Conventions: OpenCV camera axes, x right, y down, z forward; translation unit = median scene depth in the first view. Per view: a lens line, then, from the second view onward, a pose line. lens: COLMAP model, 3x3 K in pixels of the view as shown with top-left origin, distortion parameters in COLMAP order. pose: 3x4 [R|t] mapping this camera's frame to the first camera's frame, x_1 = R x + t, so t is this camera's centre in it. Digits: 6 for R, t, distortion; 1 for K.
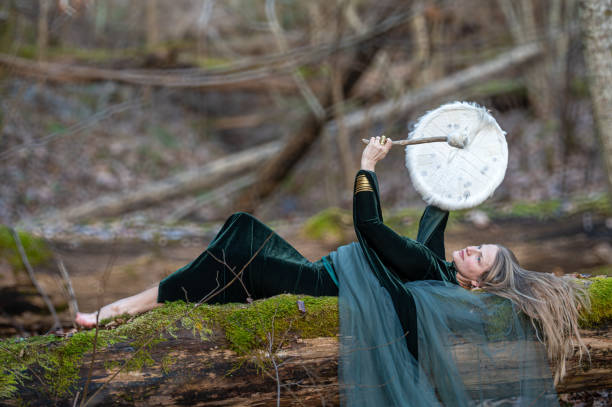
lens RADIAL K [[1660.9, 0, 306.0], [0, 1660.9, 203.5], [0, 0, 1]] dist [-0.062251, 0.049206]
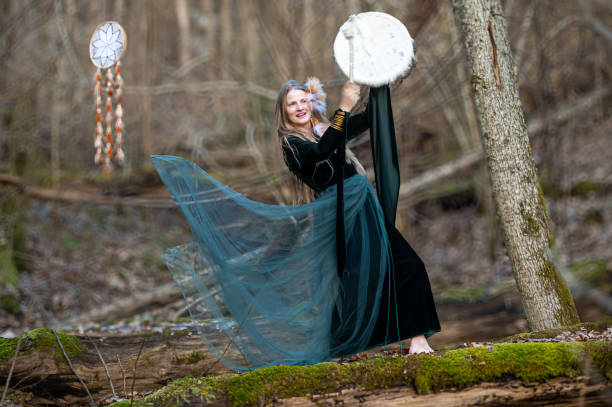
lens RADIAL K [[1660.9, 0, 306.0], [0, 1660.9, 203.5], [0, 0, 1]] dist [-0.062251, 0.049206]
pose [[0.998818, -0.048310, 0.005420, 0.013596], [0.048532, 0.997377, -0.053698, -0.003257], [-0.002812, 0.053898, 0.998542, -0.272092]]
